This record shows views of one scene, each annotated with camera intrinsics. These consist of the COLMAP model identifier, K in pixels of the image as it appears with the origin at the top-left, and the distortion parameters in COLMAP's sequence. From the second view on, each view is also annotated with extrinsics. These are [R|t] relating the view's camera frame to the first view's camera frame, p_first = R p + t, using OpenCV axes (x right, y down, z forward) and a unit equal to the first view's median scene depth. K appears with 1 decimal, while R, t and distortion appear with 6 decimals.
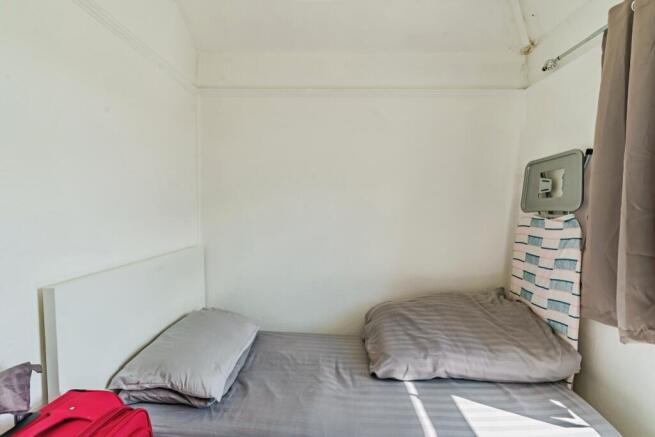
lens RADIAL K [[296.1, 0, 326.5], [0, 296.1, 221.6], [0, 0, 1]] dist [-0.000218, -0.000100]
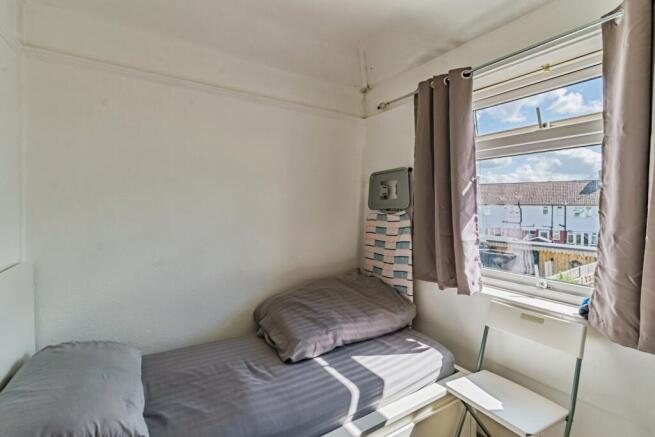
lens RADIAL K [[300.0, 0, 328.2], [0, 300.0, 205.7], [0, 0, 1]] dist [-0.000083, -0.000102]
pose [[0.823117, -0.005196, 0.567847, -0.335776], [0.031007, 0.998878, -0.035807, -0.009195], [-0.567024, 0.047080, 0.822355, -0.018705]]
